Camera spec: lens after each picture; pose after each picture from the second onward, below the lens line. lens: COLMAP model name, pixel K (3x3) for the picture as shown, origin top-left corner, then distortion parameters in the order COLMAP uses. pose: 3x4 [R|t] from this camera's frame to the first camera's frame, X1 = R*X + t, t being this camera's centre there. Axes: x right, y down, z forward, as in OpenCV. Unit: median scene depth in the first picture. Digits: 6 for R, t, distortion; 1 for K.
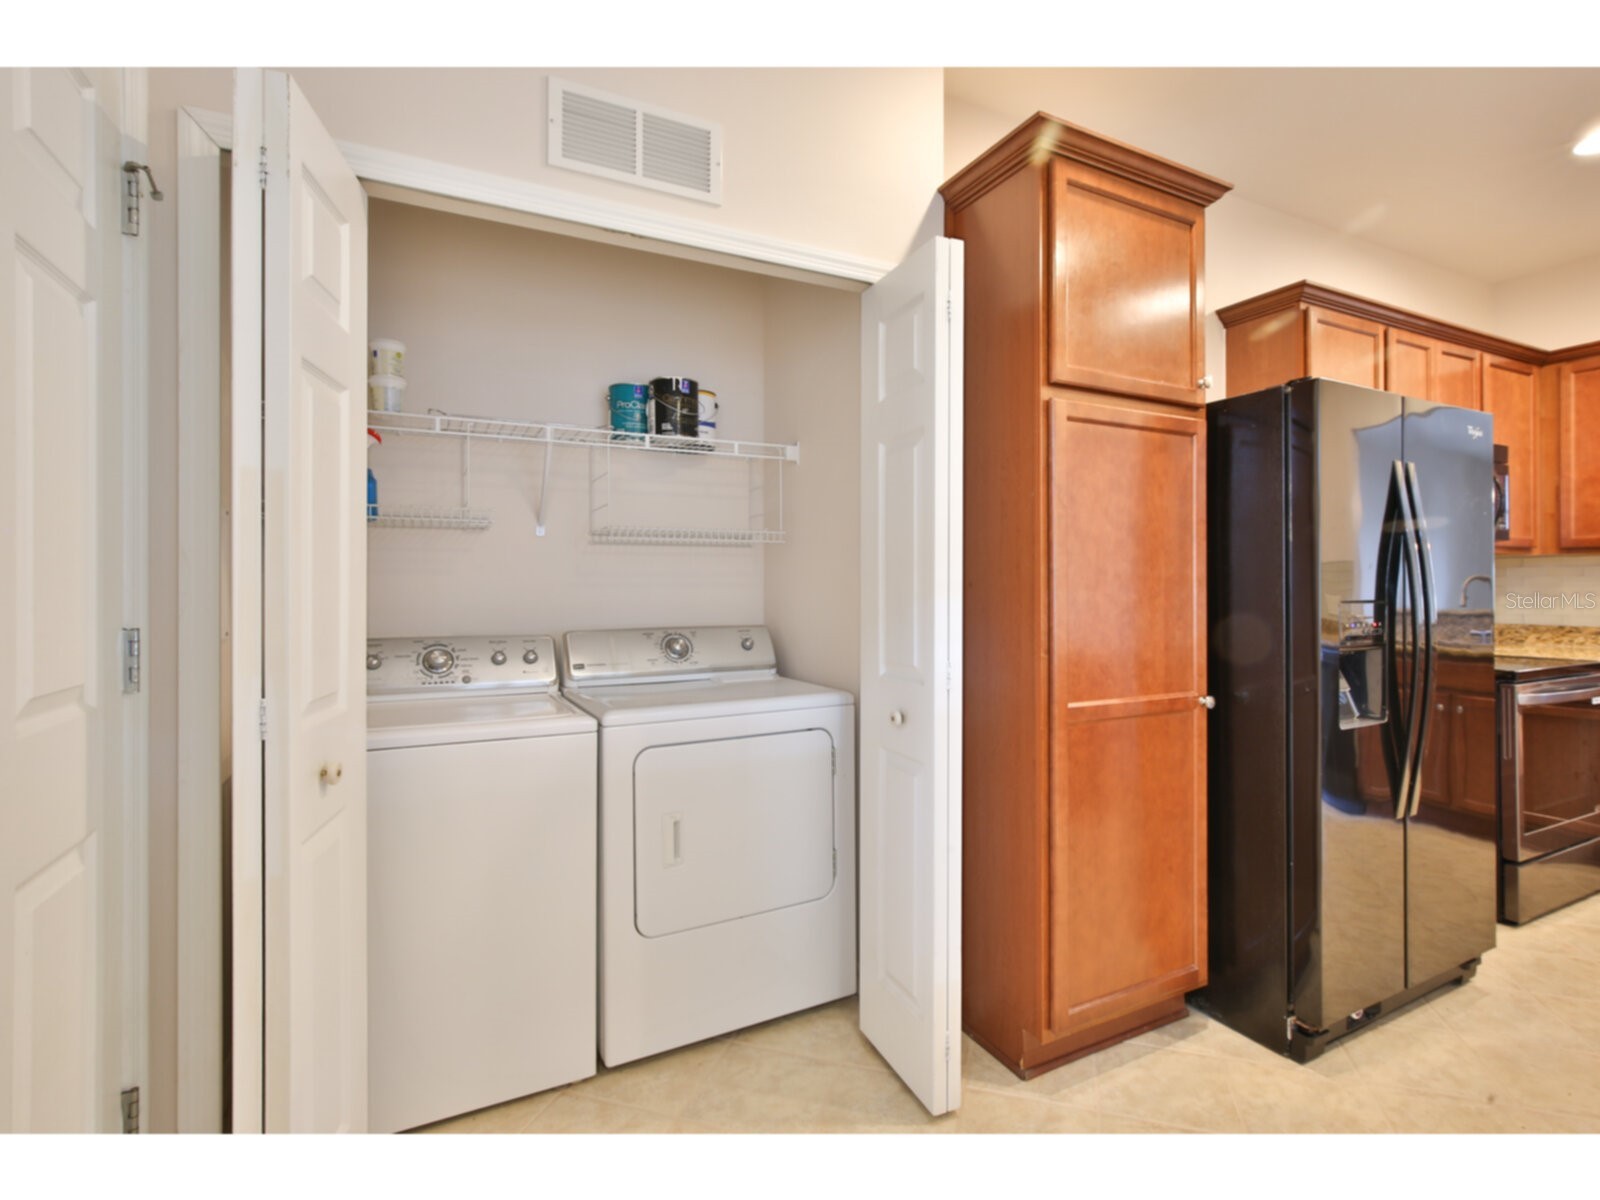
lens RADIAL K [[769.6, 0, 803.2], [0, 769.6, 593.8], [0, 0, 1]] dist [-0.015888, 0.008377]
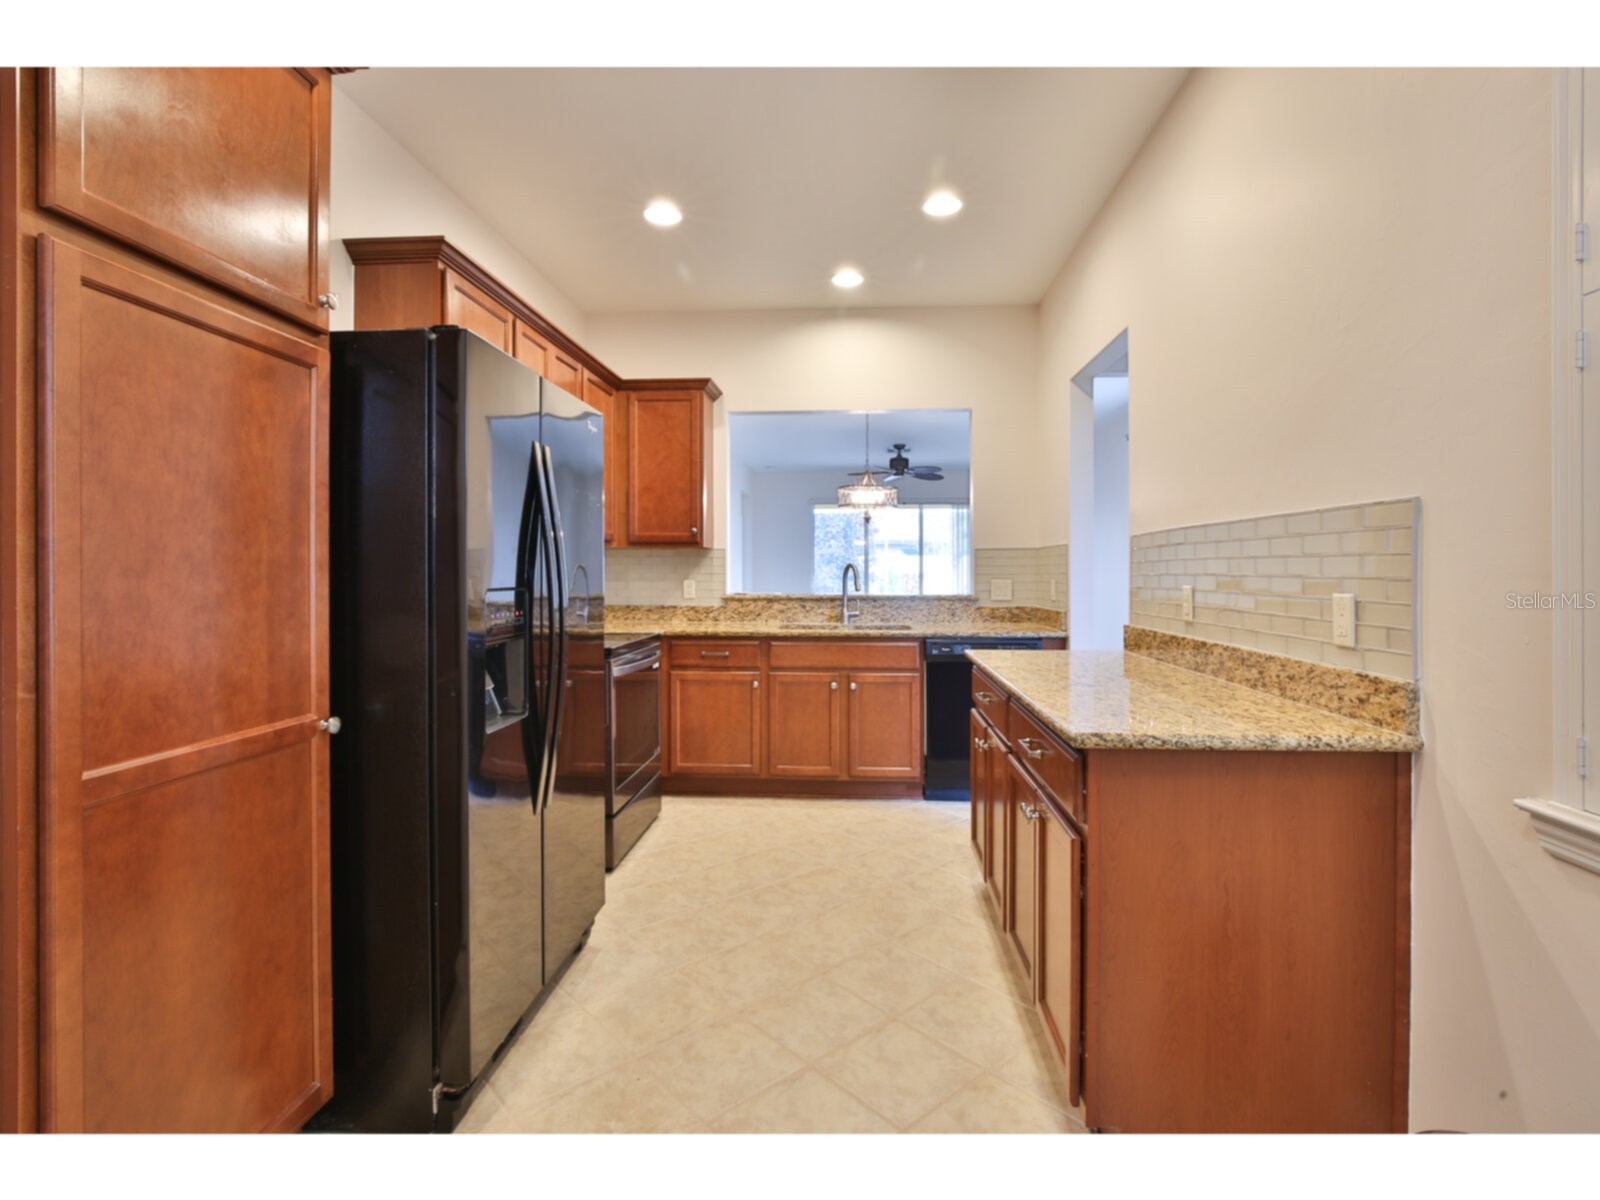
lens RADIAL K [[782.8, 0, 808.0], [0, 782.8, 568.7], [0, 0, 1]] dist [-0.020509, 0.008010]
pose [[0.509514, 0.007325, 0.860431, 0.109697], [0.005837, 0.999911, -0.011969, -0.000895], [-0.860443, 0.011121, 0.509426, 0.208757]]
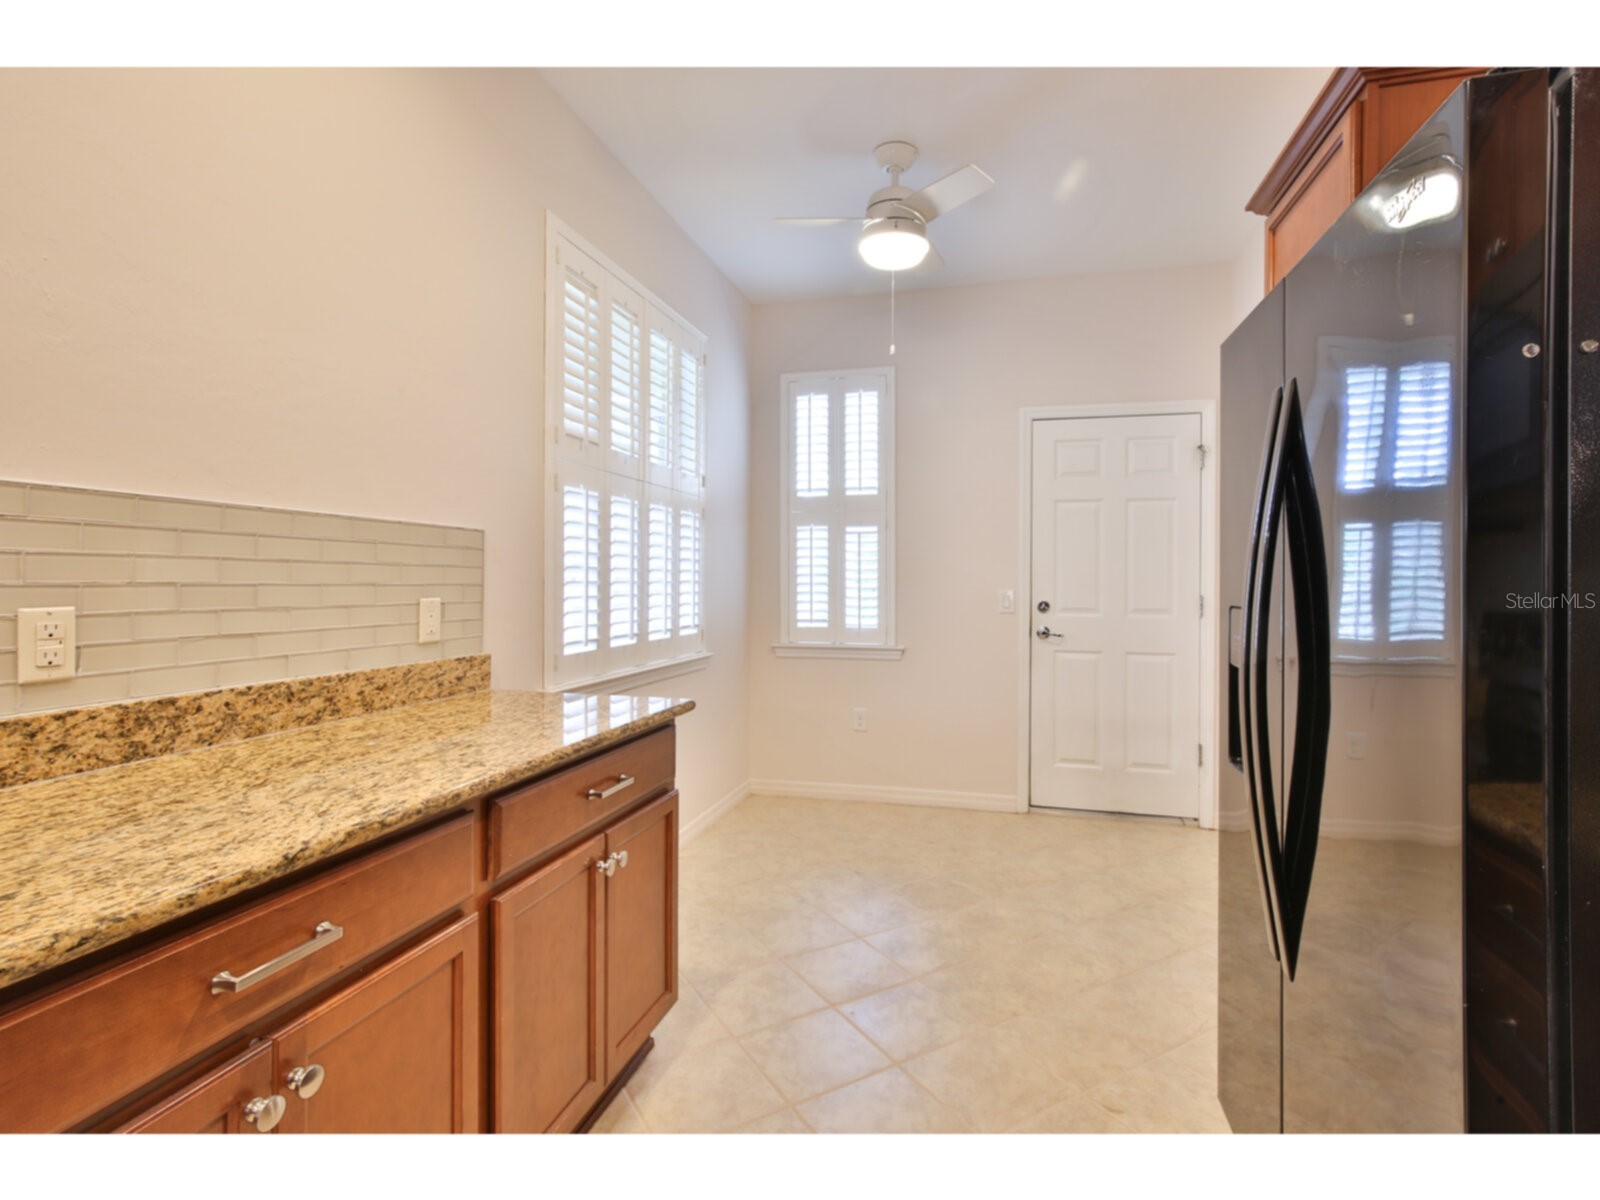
lens RADIAL K [[774.4, 0, 811.7], [0, 774.4, 588.9], [0, 0, 1]] dist [-0.037654, 0.007623]
pose [[-0.658875, 0.011737, -0.752161, 1.733666], [-0.006435, 0.999754, 0.021238, -0.018511], [0.752225, 0.018833, -0.658638, 1.279100]]
